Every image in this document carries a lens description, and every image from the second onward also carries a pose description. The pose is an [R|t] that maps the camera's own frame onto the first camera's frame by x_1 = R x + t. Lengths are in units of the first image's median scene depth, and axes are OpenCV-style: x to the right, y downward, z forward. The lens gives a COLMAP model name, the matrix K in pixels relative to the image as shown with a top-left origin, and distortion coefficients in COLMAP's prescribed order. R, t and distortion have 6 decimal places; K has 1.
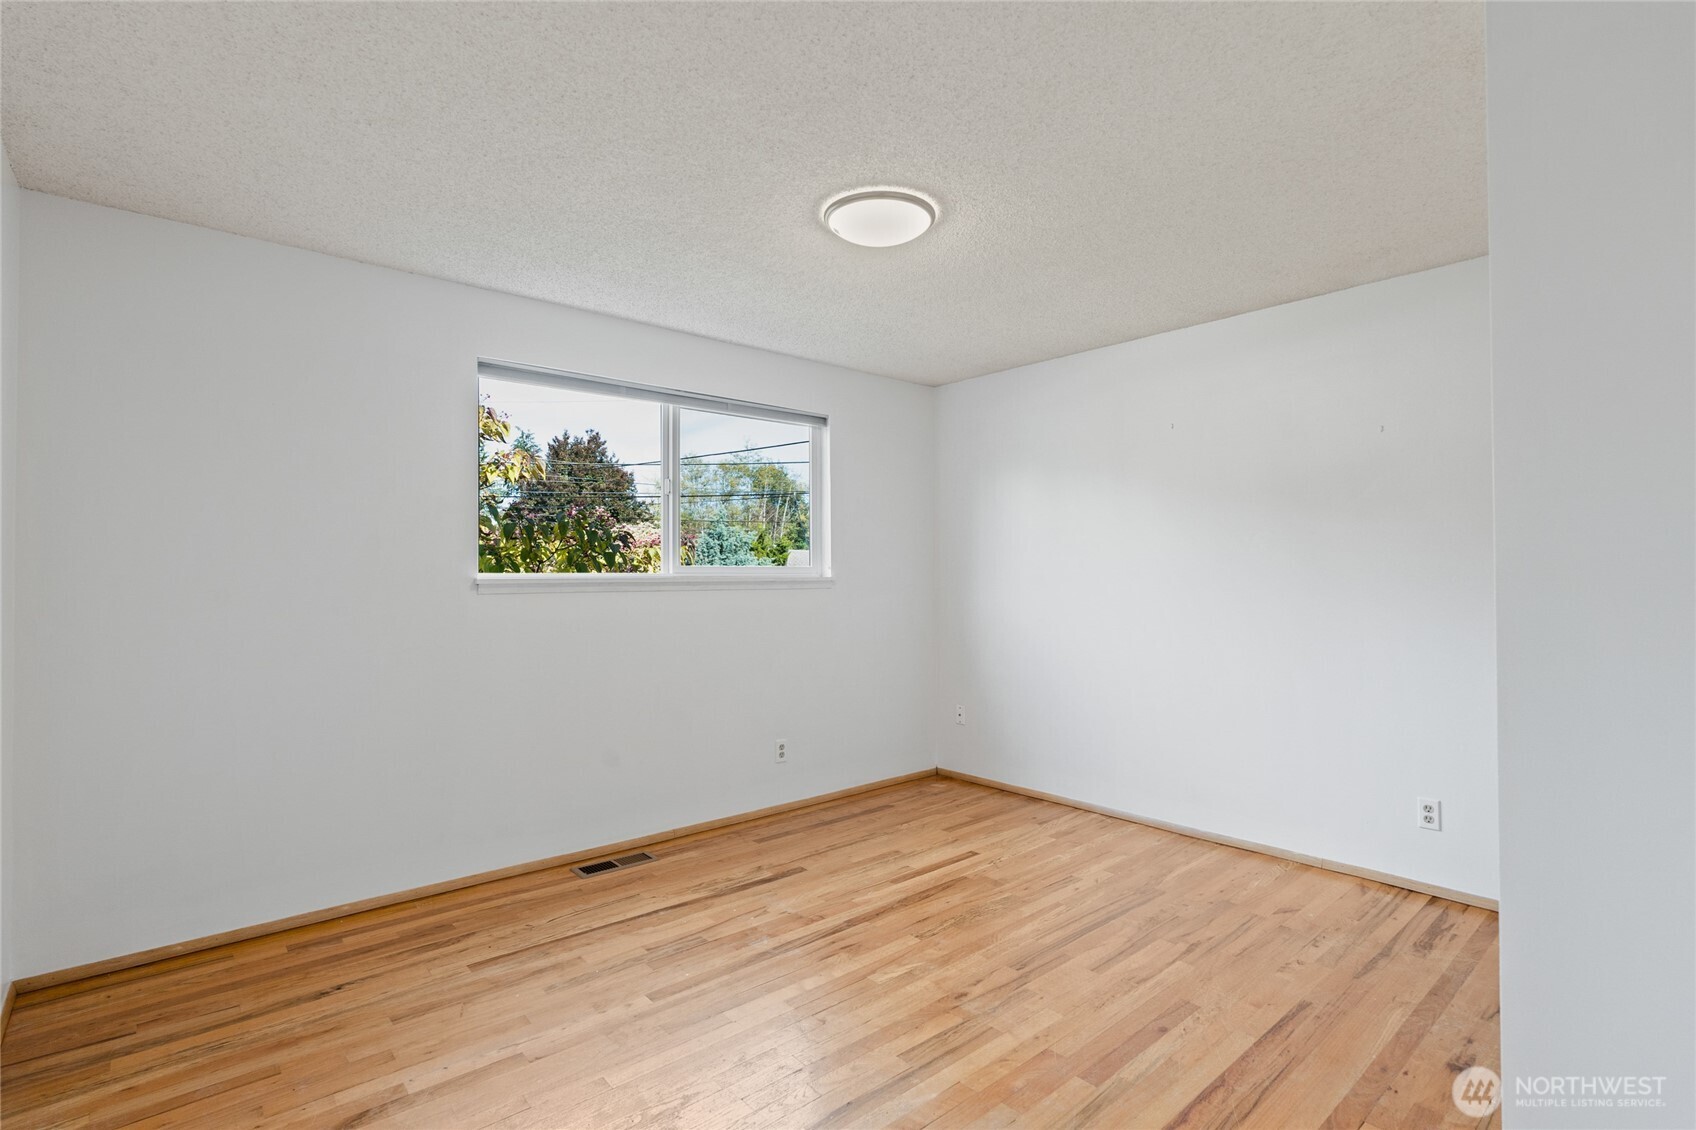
lens RADIAL K [[807.3, 0, 845.2], [0, 807.3, 567.1], [0, 0, 1]] dist [-0.002505, -0.000371]
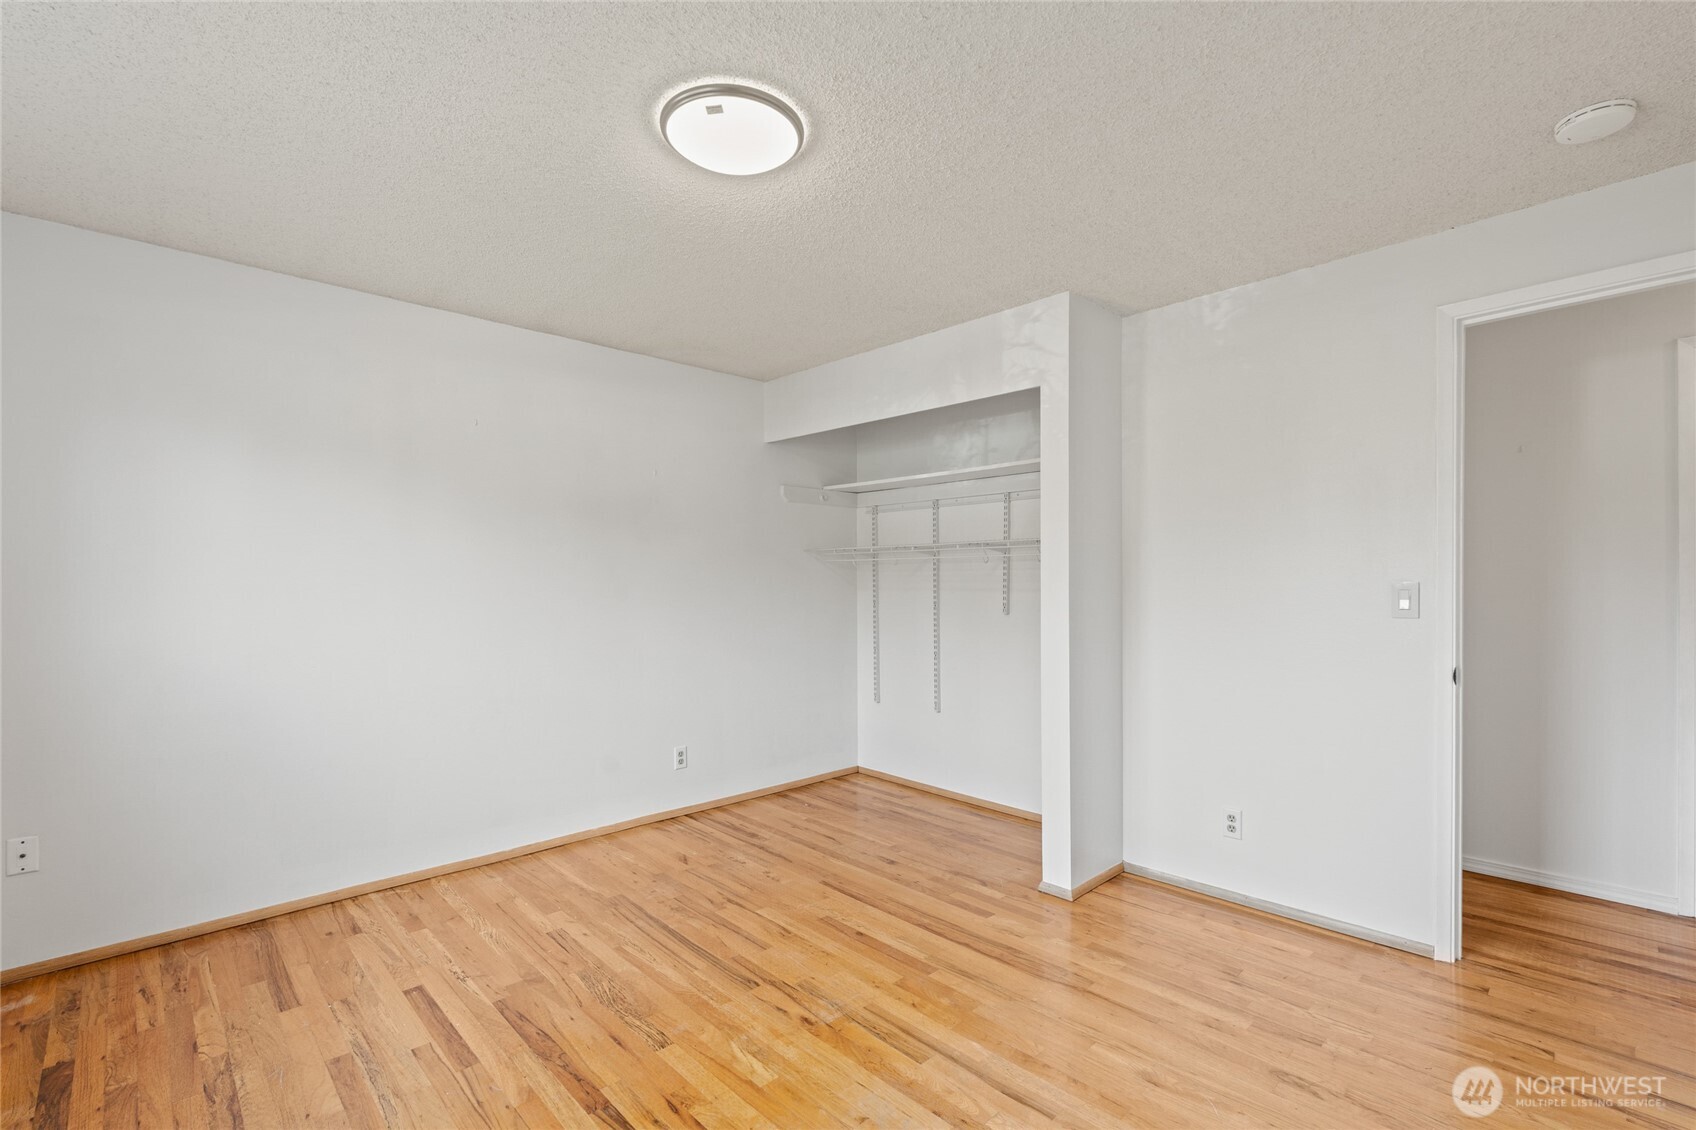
lens RADIAL K [[757.2, 0, 844.9], [0, 757.2, 573.5], [0, 0, 1]] dist [-0.001668, -0.000937]
pose [[-0.044559, 0.012599, 0.998927, -0.573522], [-0.004440, 0.999908, -0.012809, 0.002142], [-0.998997, -0.005006, -0.044499, 0.737050]]
